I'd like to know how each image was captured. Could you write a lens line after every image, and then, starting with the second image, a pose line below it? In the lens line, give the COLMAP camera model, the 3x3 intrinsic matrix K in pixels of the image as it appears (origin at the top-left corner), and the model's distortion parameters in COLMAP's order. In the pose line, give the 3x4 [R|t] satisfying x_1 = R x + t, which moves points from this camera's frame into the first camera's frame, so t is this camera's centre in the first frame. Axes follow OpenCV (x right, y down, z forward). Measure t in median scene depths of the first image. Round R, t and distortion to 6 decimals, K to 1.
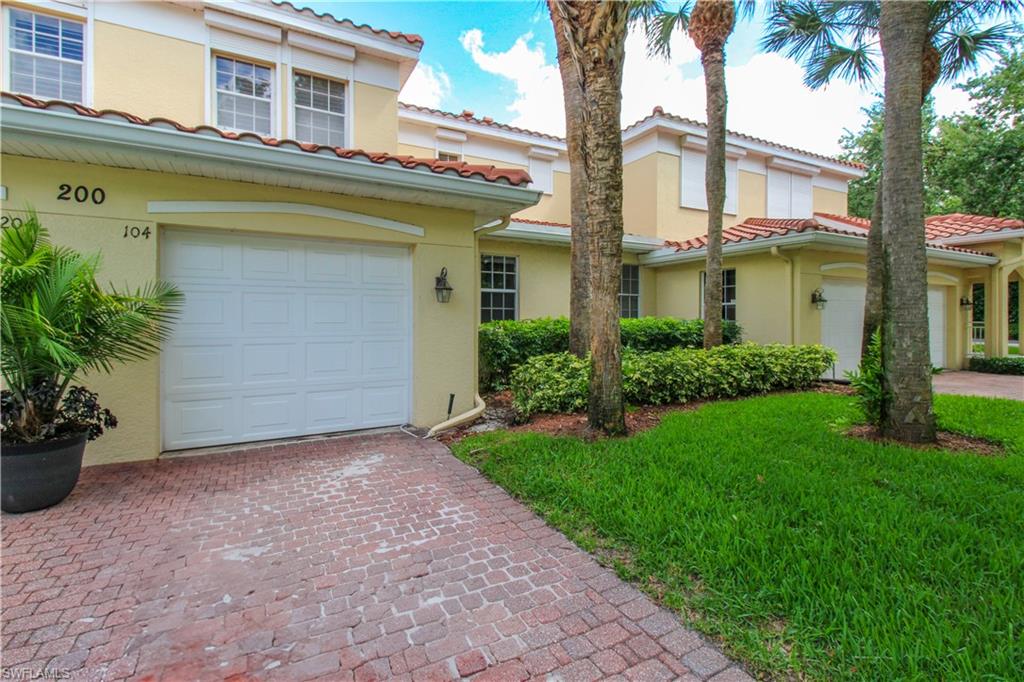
lens RADIAL K [[464.0, 0, 510.5], [0, 464.0, 320.8], [0, 0, 1]] dist [0.026947, -0.016222]
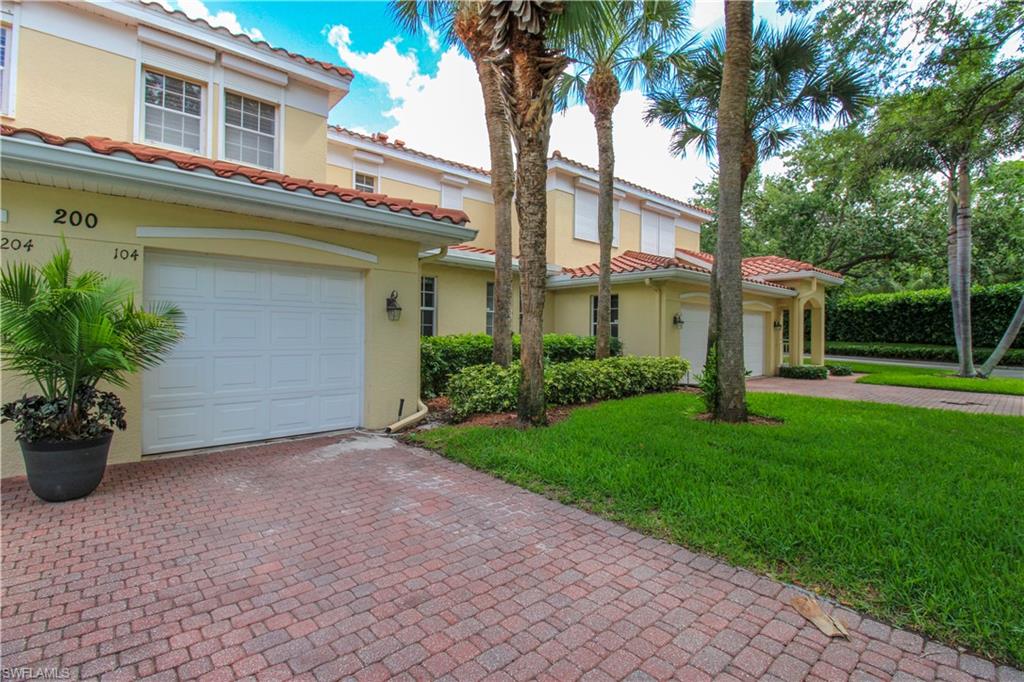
lens RADIAL K [[471.0, 0, 514.9], [0, 471.0, 337.7], [0, 0, 1]] dist [0.000247, -0.012987]
pose [[0.969593, 0.006005, 0.244648, -0.108079], [-0.006965, 0.999971, 0.003057, -0.002134], [-0.244623, -0.004668, 0.969607, -0.168463]]
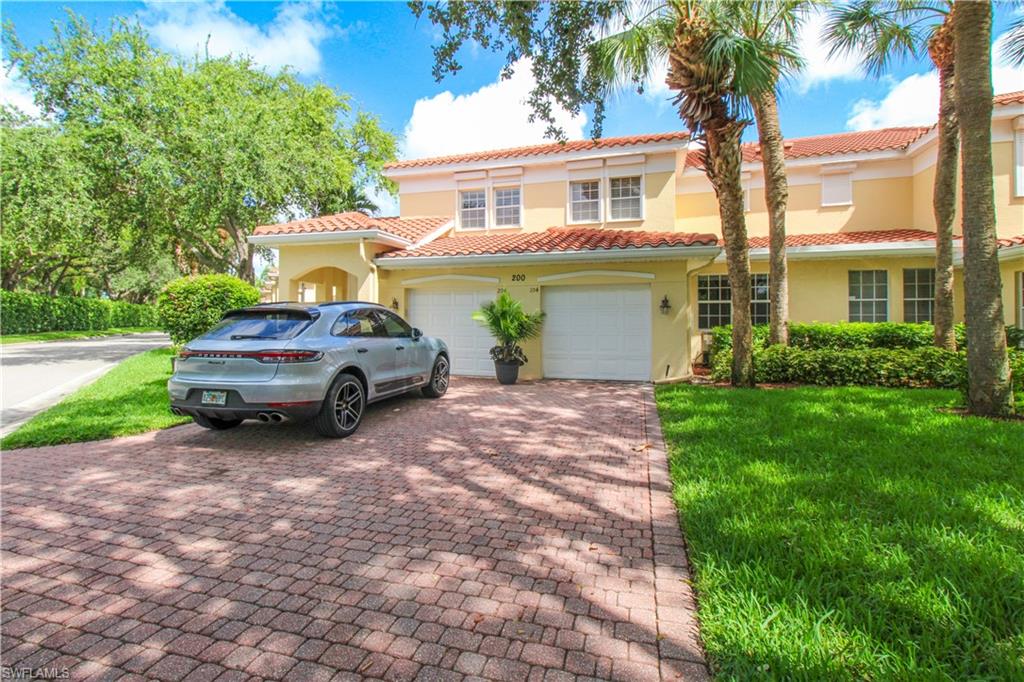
lens RADIAL K [[471.0, 0, 514.9], [0, 471.0, 337.7], [0, 0, 1]] dist [0.000247, -0.012987]
pose [[0.729408, 0.017868, -0.683845, 0.532484], [-0.002516, 0.999722, 0.023439, 0.007172], [0.684074, -0.015376, 0.729250, -0.569634]]
